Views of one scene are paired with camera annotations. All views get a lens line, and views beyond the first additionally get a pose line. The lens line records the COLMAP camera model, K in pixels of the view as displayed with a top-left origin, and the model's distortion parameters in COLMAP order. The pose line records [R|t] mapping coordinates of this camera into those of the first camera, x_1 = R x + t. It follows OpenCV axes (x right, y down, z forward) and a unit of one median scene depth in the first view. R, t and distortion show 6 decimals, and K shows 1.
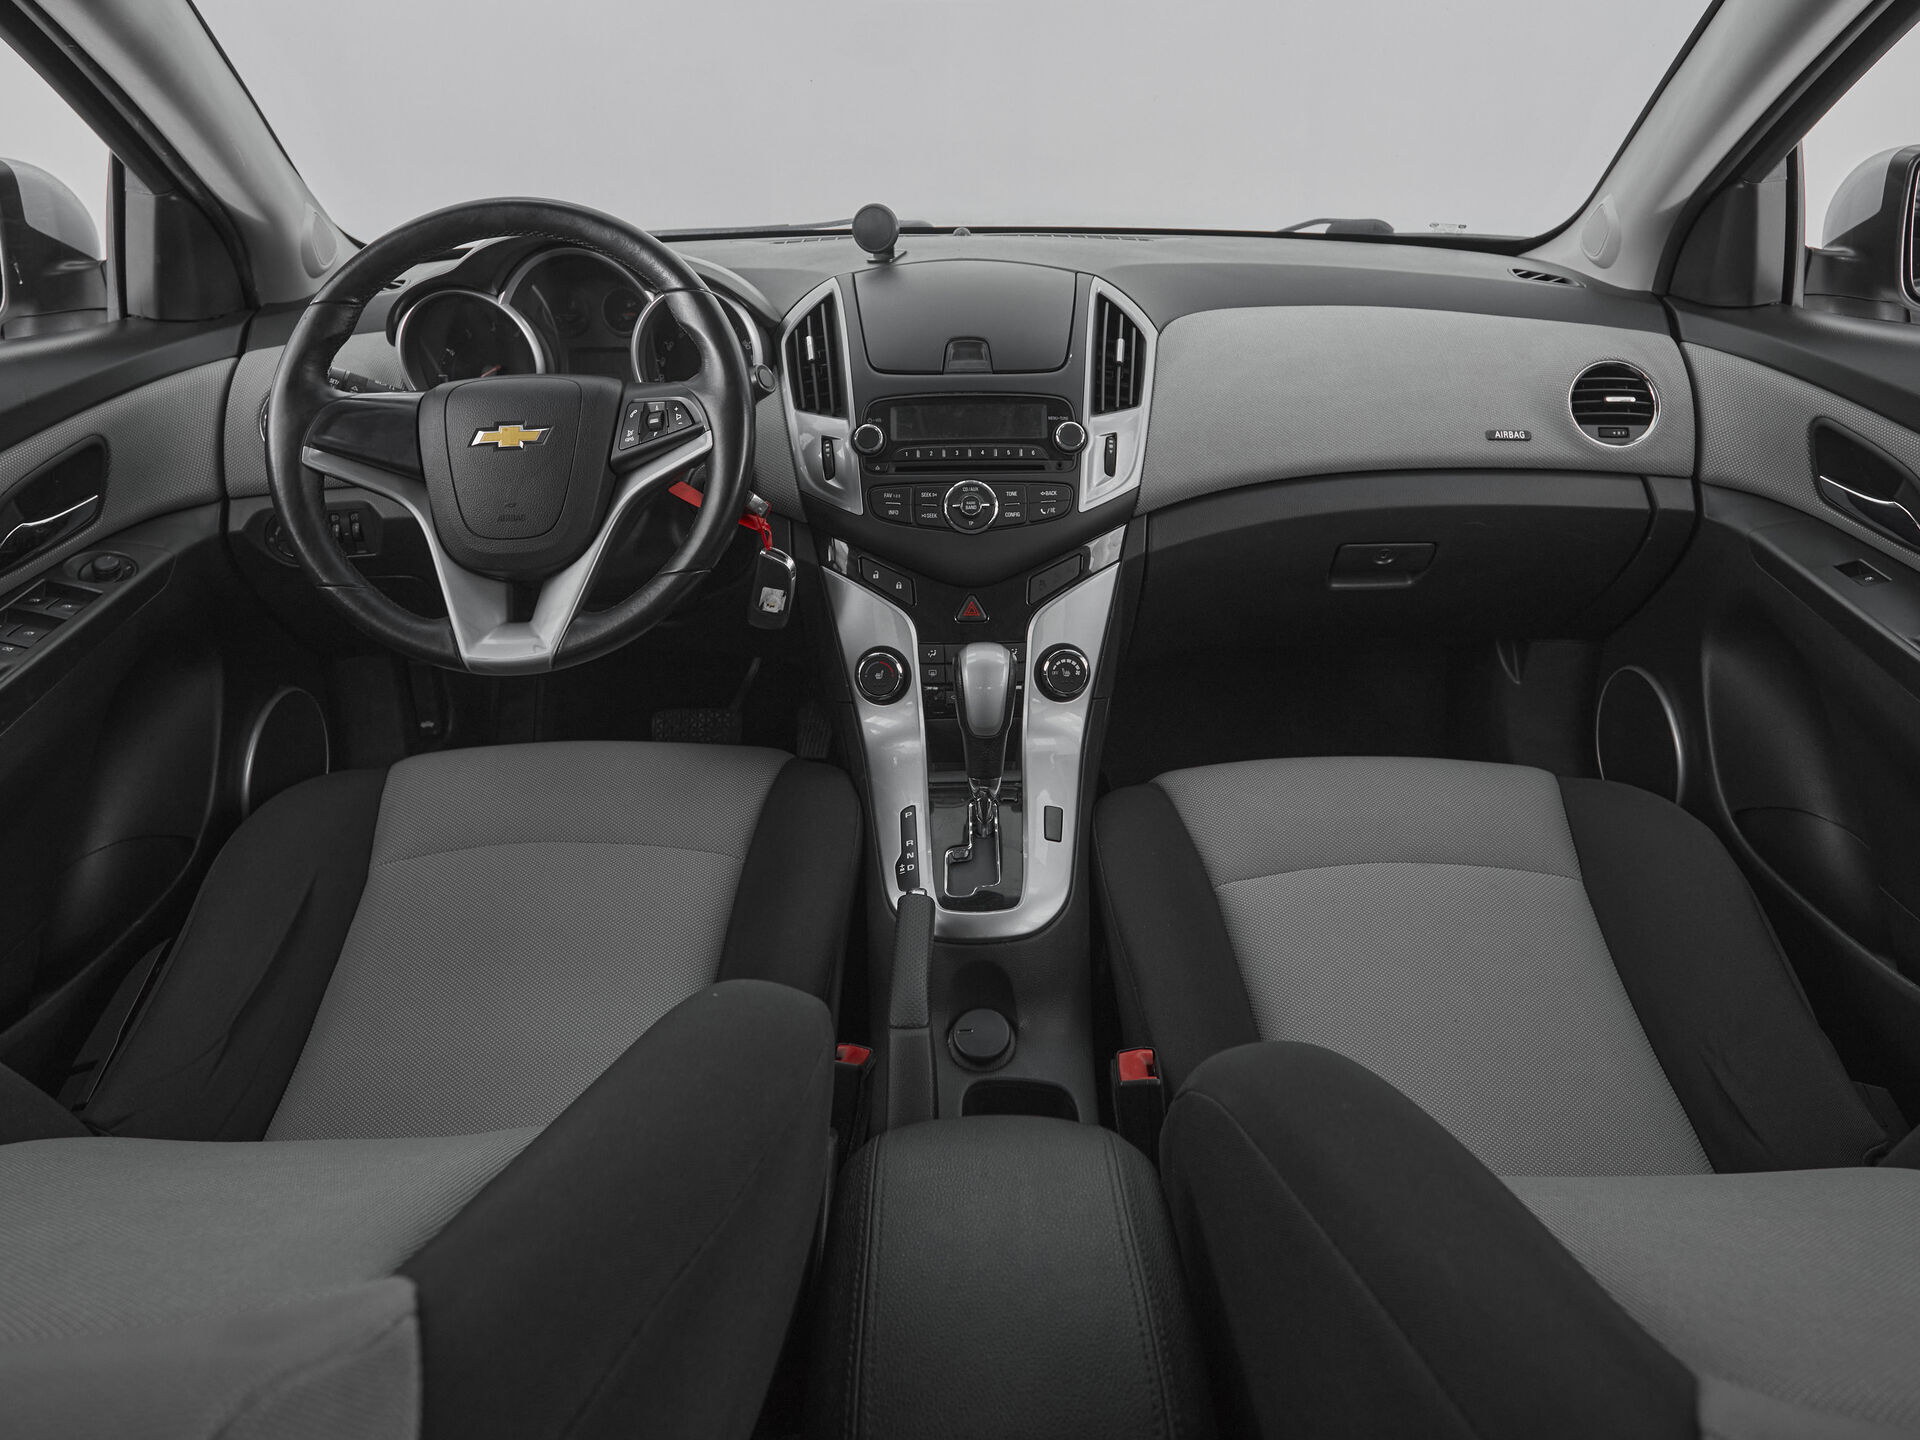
lens RADIAL K [[1212.4, 0, 887.5], [0, 1212.4, 610.6], [0, 0, 1]] dist [-0.003444, -0.000700]
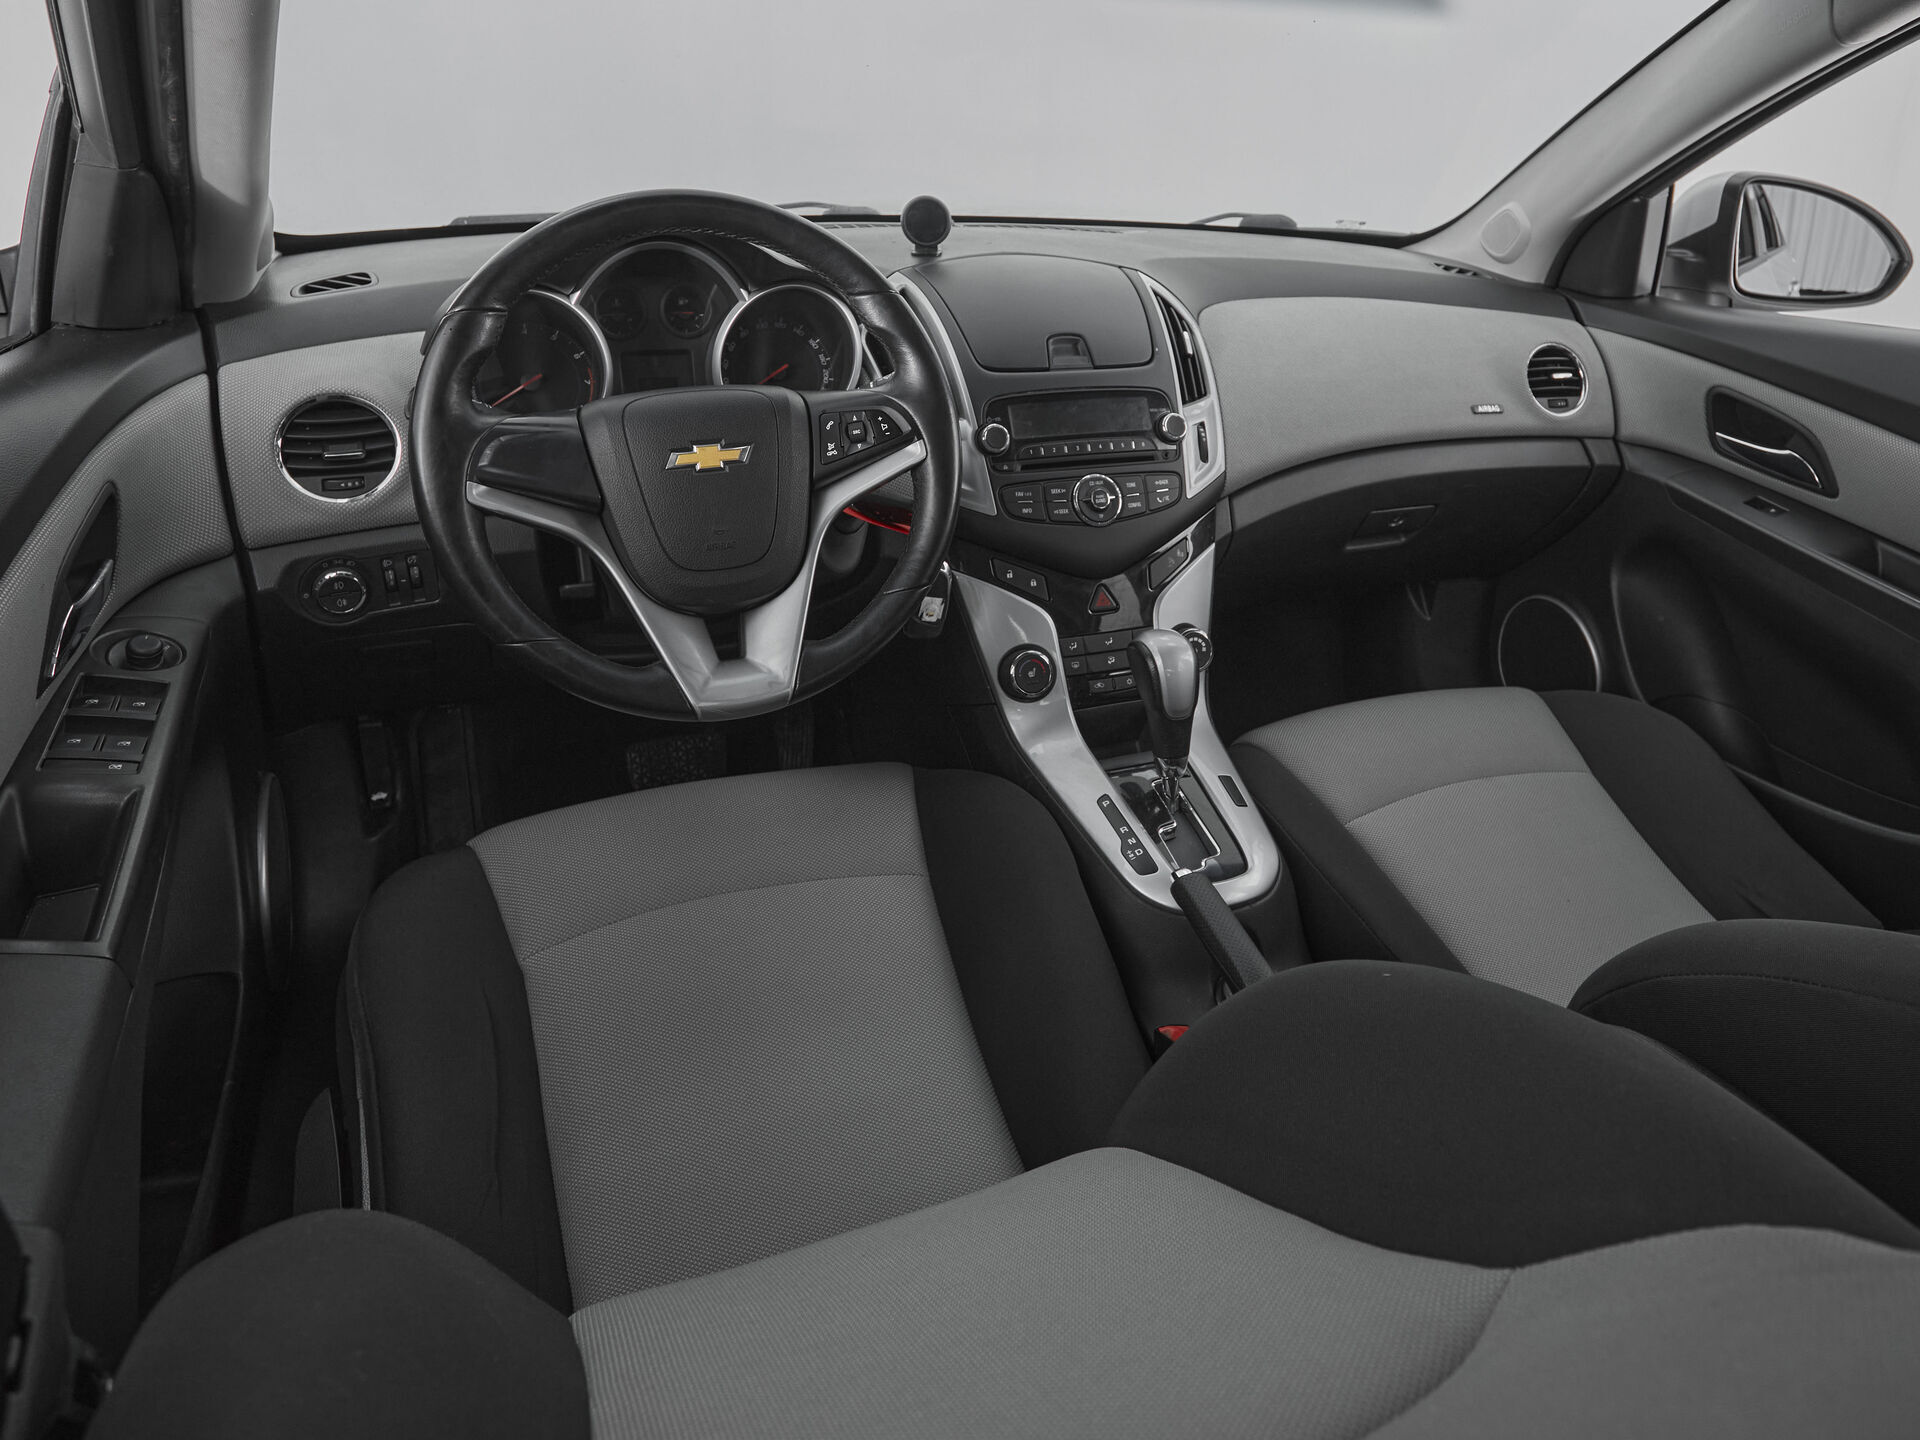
lens RADIAL K [[1244.5, 0, 972.1], [0, 1244.5, 632.4], [0, 0, 1]] dist [-0.003688, 0.000124]
pose [[0.927190, -0.104327, 0.359769, -0.415201], [0.092174, 0.994445, 0.050823, -0.036867], [-0.363073, -0.013961, 0.931656, 0.052700]]
